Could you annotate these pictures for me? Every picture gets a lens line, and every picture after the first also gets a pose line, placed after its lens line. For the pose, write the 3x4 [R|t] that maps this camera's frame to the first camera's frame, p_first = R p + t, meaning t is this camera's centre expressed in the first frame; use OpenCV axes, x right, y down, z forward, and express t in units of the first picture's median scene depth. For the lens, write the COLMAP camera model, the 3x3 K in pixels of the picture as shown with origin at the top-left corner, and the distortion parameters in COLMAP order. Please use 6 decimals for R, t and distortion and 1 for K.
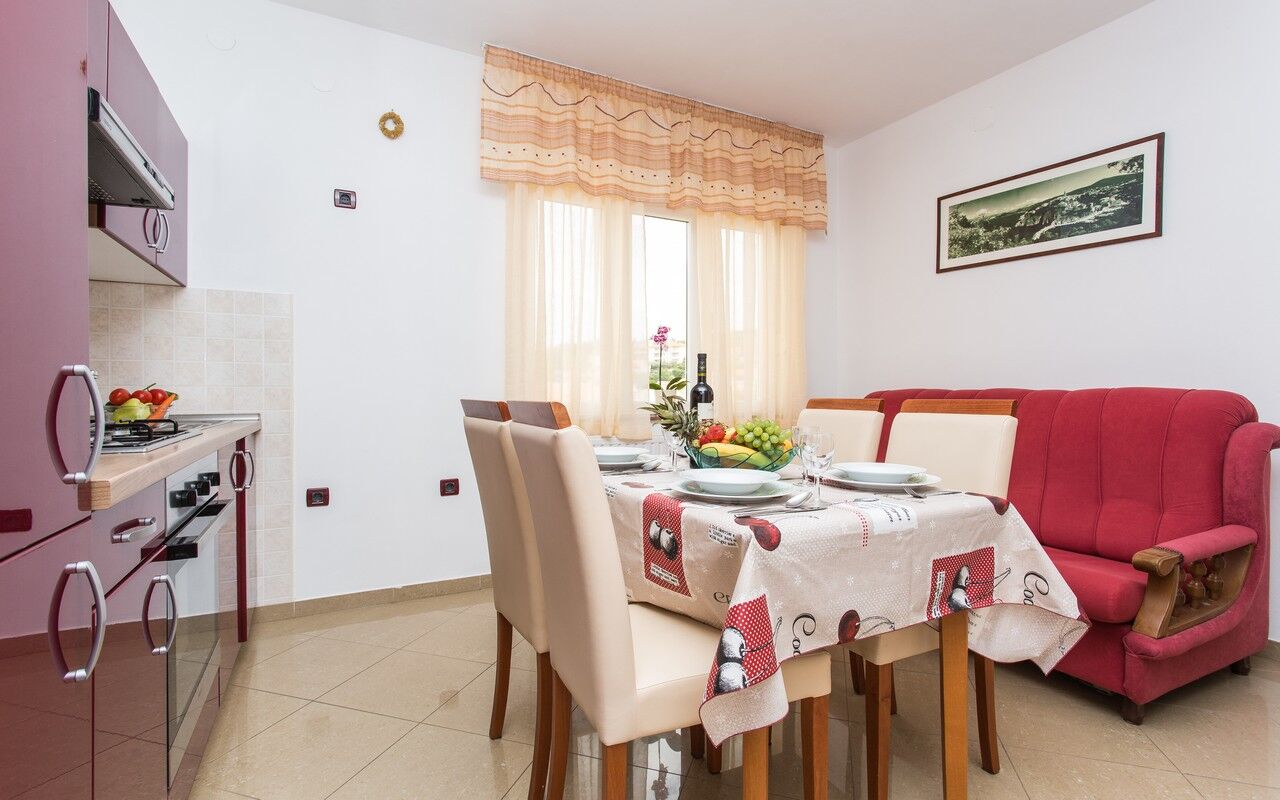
lens RADIAL K [[600.5, 0, 634.2], [0, 600.5, 396.5], [0, 0, 1]] dist [-0.003705, 0.003254]
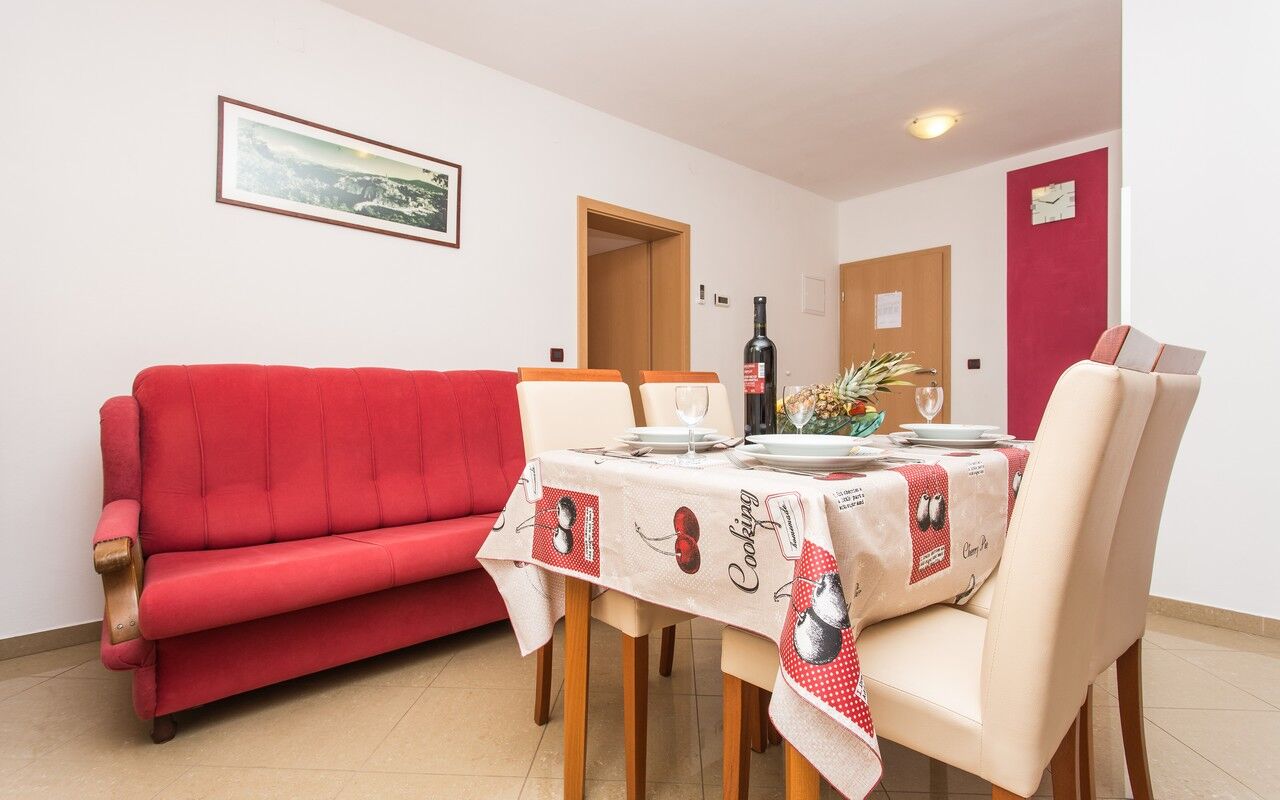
lens RADIAL K [[600.5, 0, 637.3], [0, 600.5, 402.1], [0, 0, 1]] dist [-0.003705, 0.003254]
pose [[-0.240296, -0.011923, 0.970626, -0.370264], [0.008511, 0.999860, 0.014390, 0.030493], [-0.970662, 0.011719, -0.240161, 0.843824]]
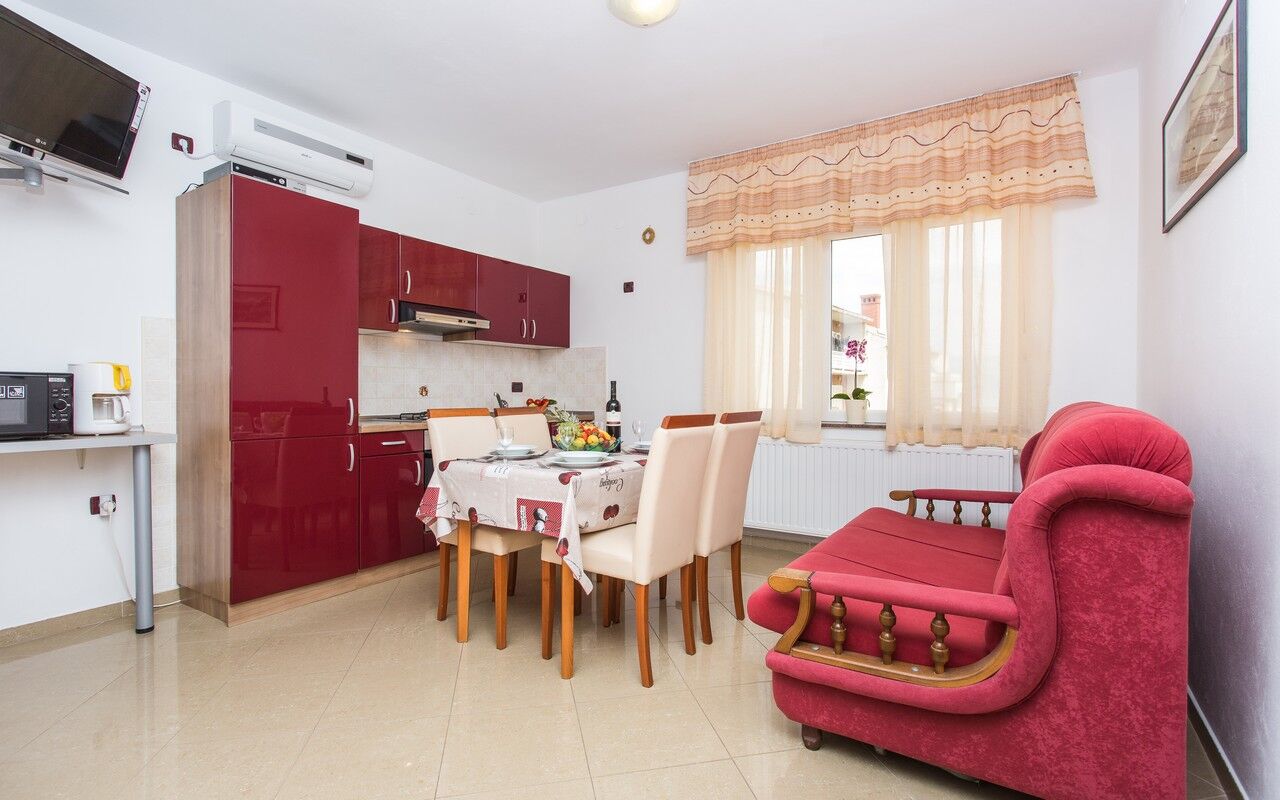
lens RADIAL K [[600.5, 0, 634.8], [0, 600.5, 398.5], [0, 0, 1]] dist [-0.003705, 0.003254]
pose [[0.492711, 0.007588, -0.870160, 0.982016], [-0.004002, 0.999971, 0.006454, -0.022494], [0.870184, 0.000302, 0.492727, 0.166152]]
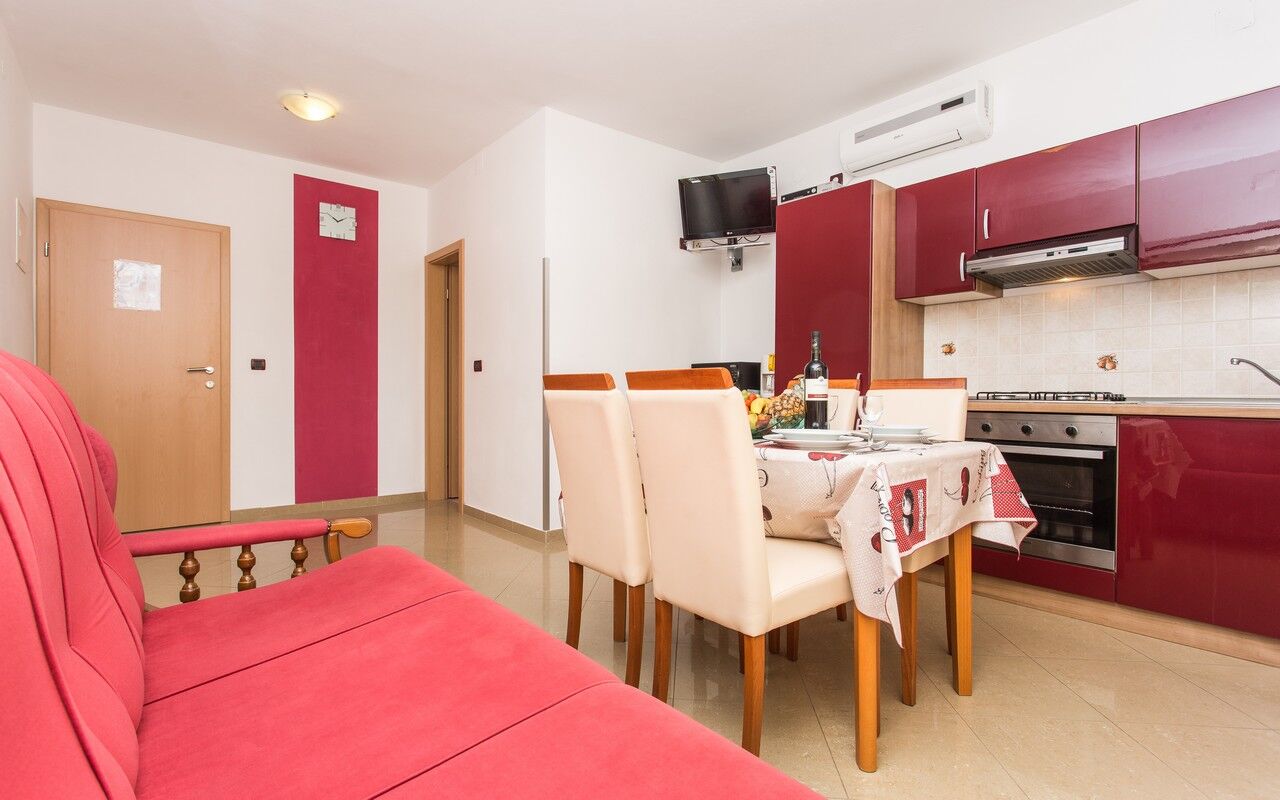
lens RADIAL K [[600.5, 0, 634.7], [0, 600.5, 396.9], [0, 0, 1]] dist [-0.003705, 0.003254]
pose [[-0.977565, -0.002547, -0.210619, 0.401731], [-0.004668, 0.999943, 0.009571, 0.021570], [0.210583, 0.010339, -0.977521, 1.247793]]
